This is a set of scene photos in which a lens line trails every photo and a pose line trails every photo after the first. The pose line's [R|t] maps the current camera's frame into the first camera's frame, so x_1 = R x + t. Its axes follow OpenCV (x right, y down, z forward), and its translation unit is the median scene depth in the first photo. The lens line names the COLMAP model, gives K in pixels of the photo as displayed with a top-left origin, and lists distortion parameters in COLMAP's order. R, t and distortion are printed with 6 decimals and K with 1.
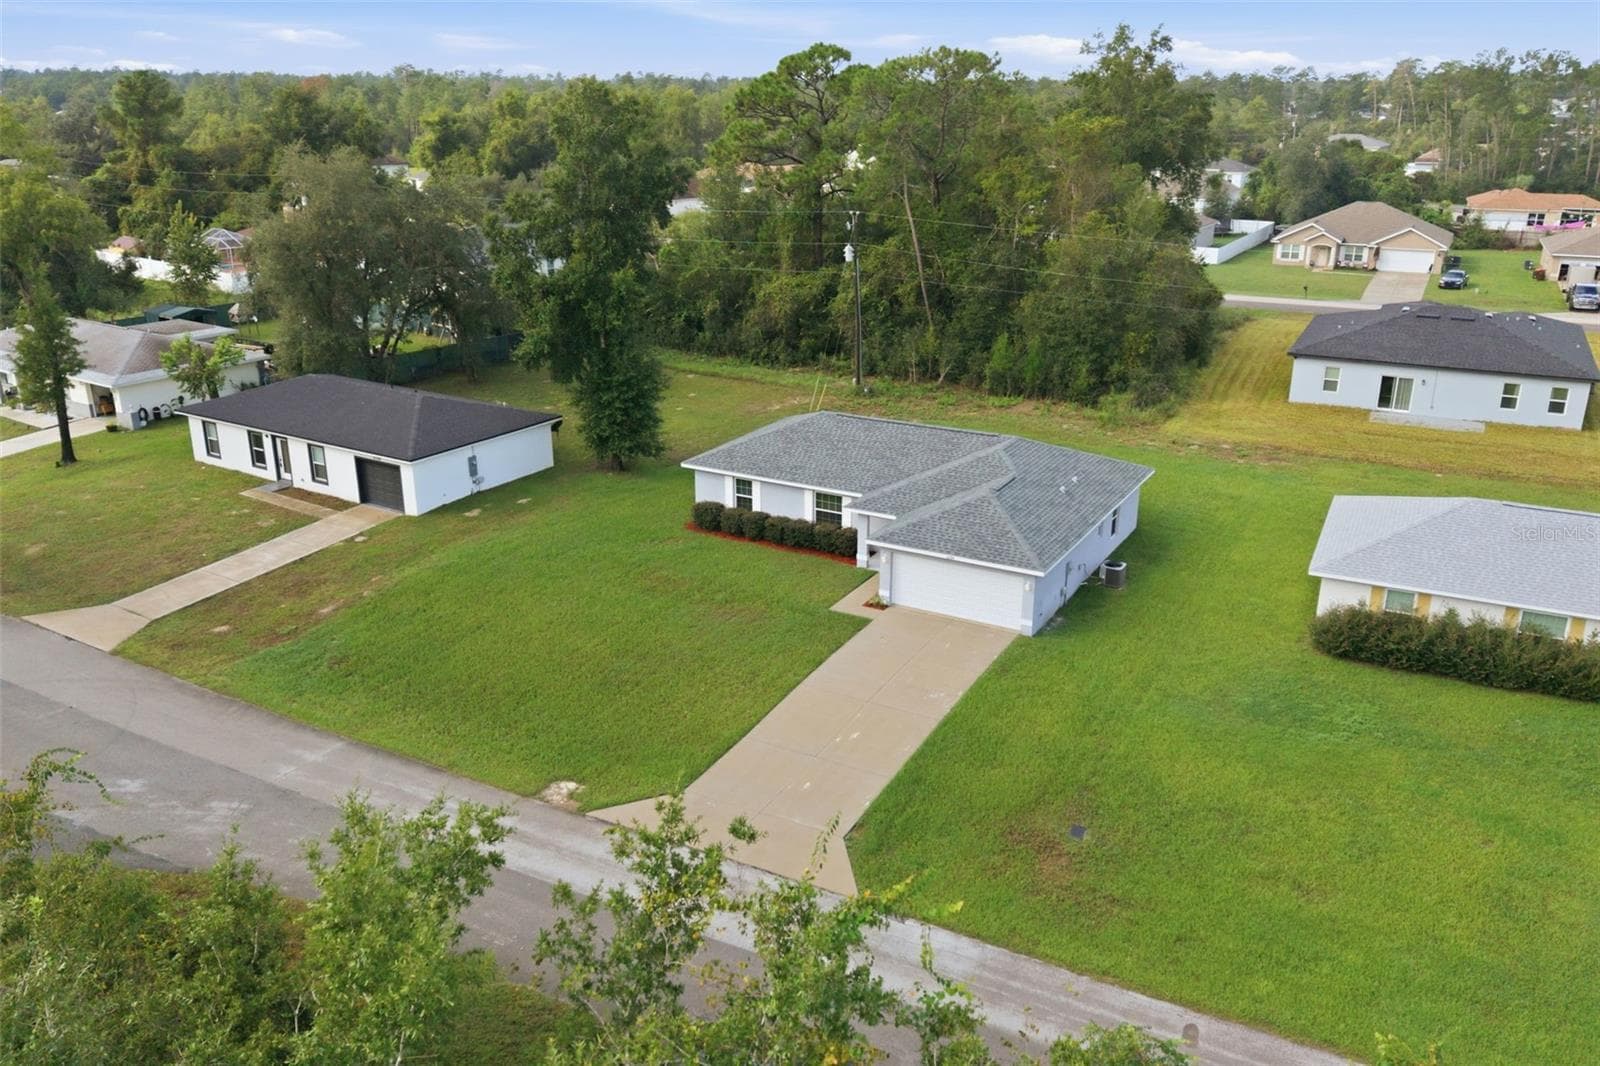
lens RADIAL K [[1185.1, 0, 800.0], [0, 1185.1, 533.0], [0, 0, 1]] dist [0.089759, -0.165843]
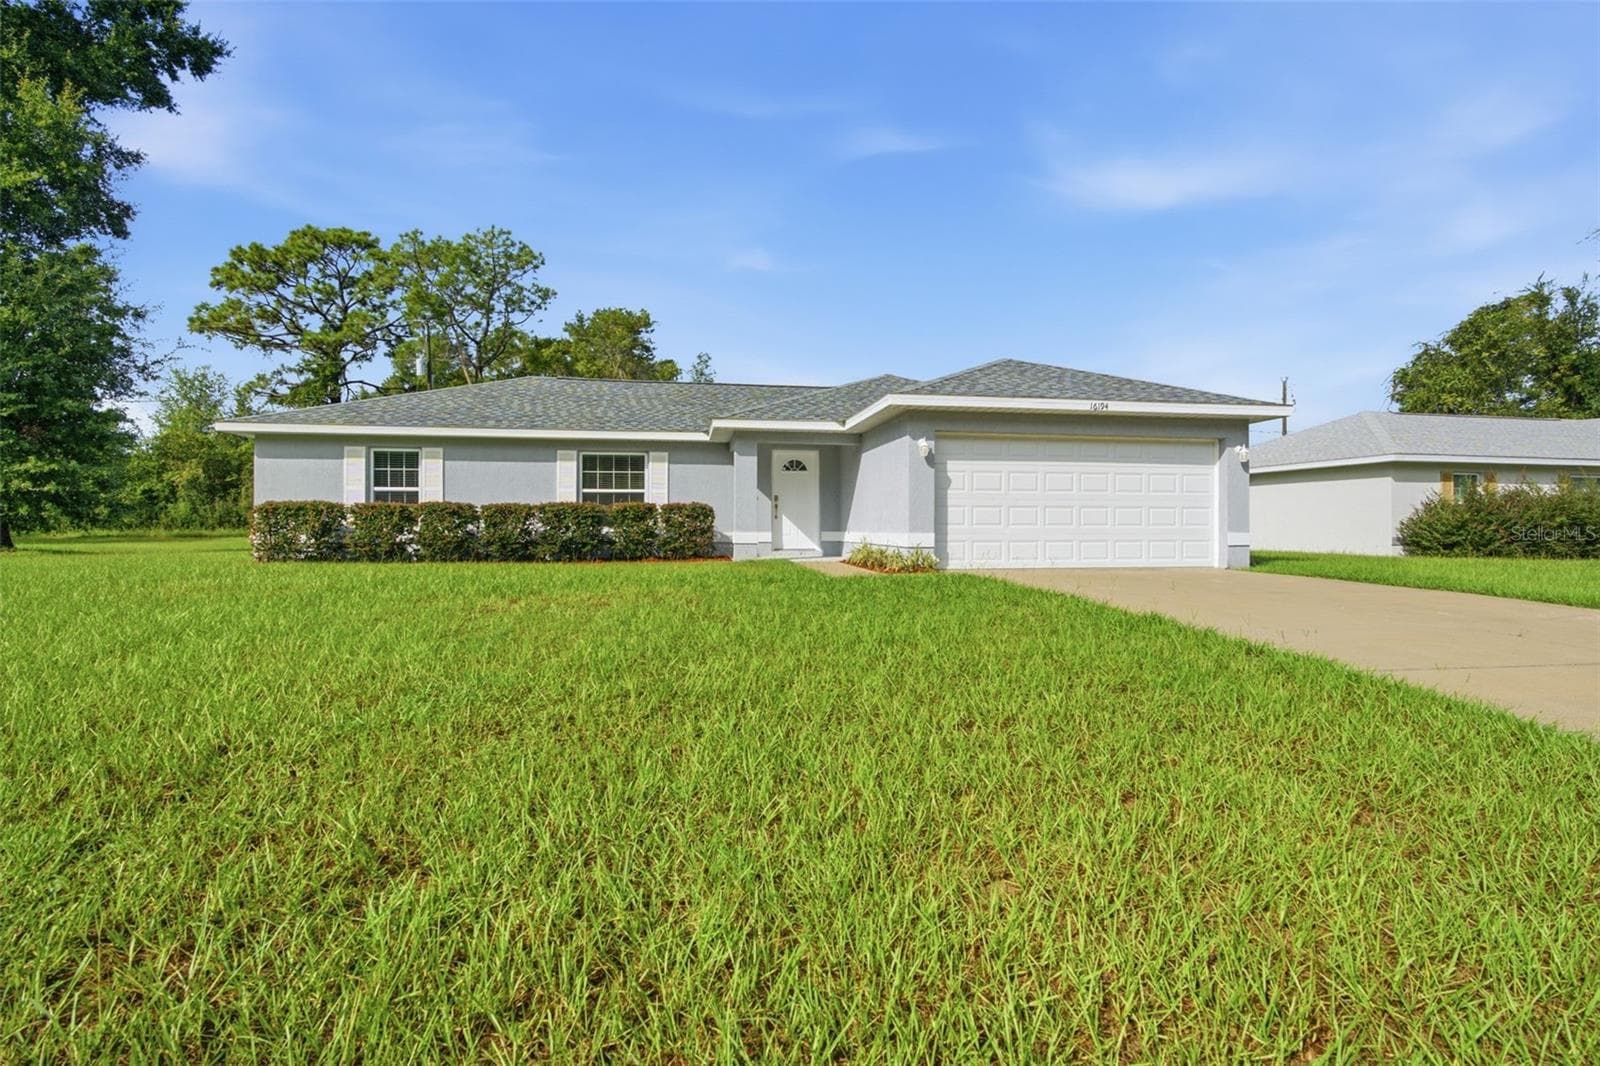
lens RADIAL K [[742.8, 0, 803.1], [0, 742.8, 515.1], [0, 0, 1]] dist [-0.000835, 0.000871]
pose [[0.786602, -0.004707, 0.617442, -0.097666], [0.215449, 0.939215, -0.267315, 0.084947], [-0.578652, 0.343298, 0.739803, 0.688205]]
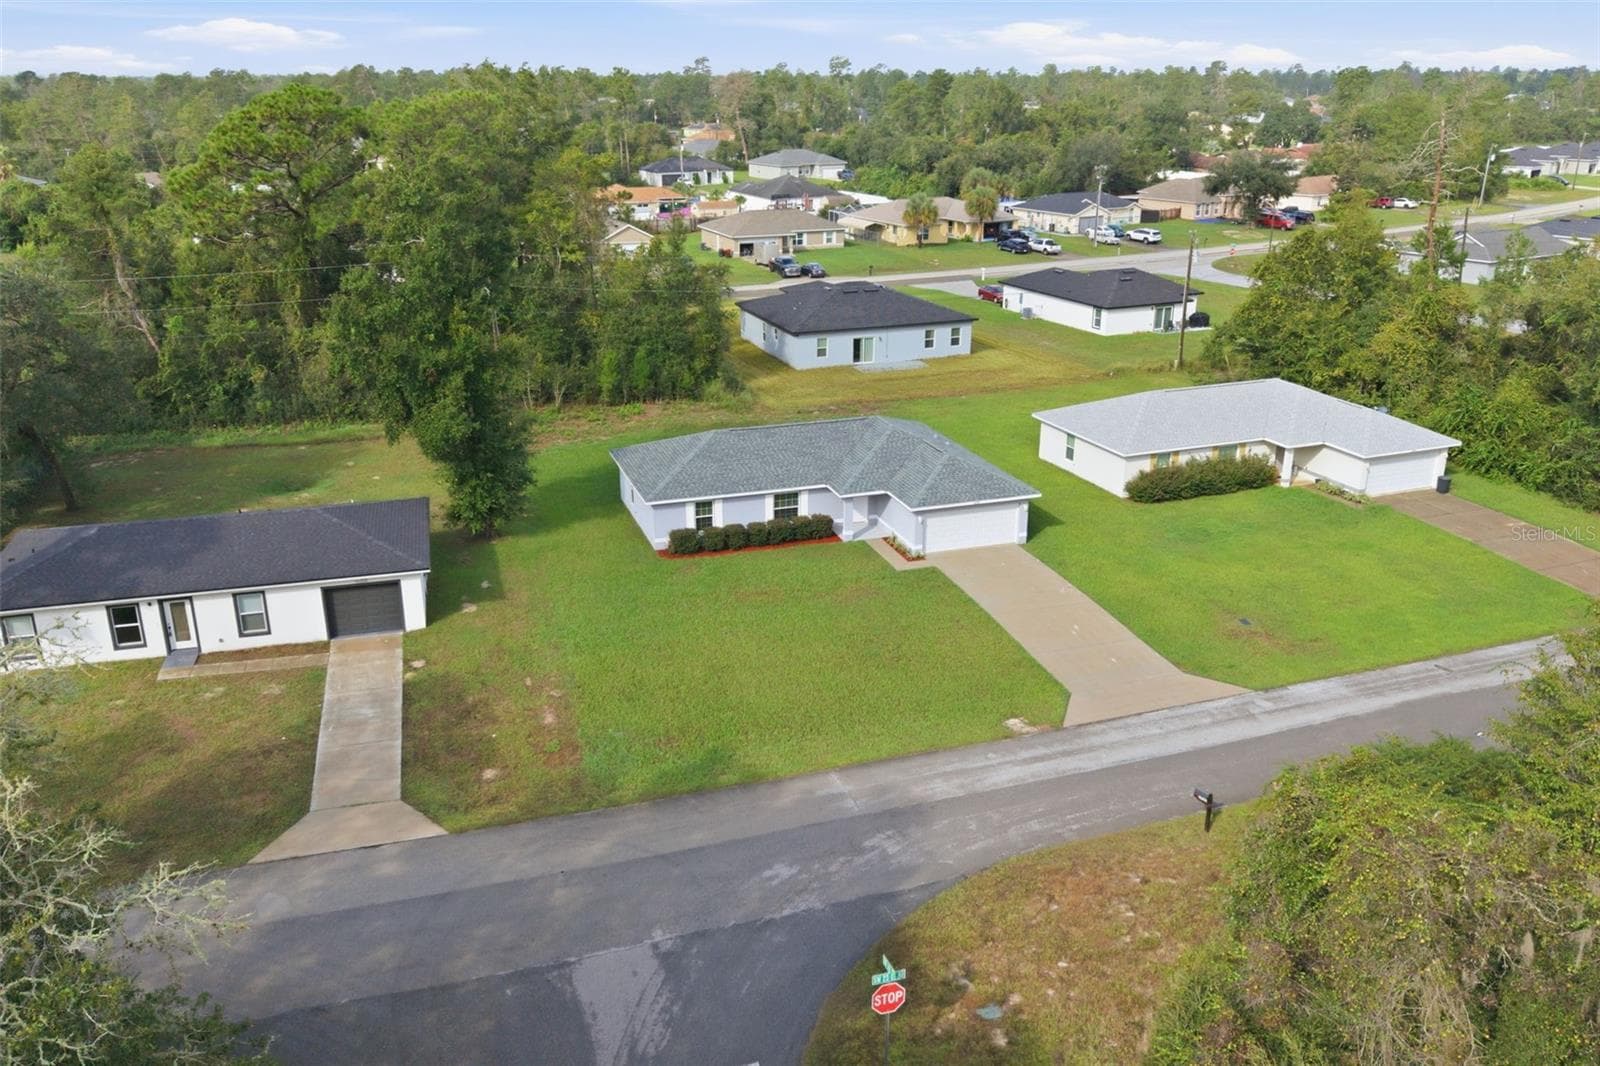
lens RADIAL K [[1185.1, 0, 800.0], [0, 1185.1, 533.0], [0, 0, 1]] dist [0.089759, -0.165843]
pose [[0.690275, -0.254988, 0.677127, -0.720606], [0.254294, 0.961638, 0.102896, -0.104961], [-0.677388, 0.101163, 0.728637, 0.132232]]
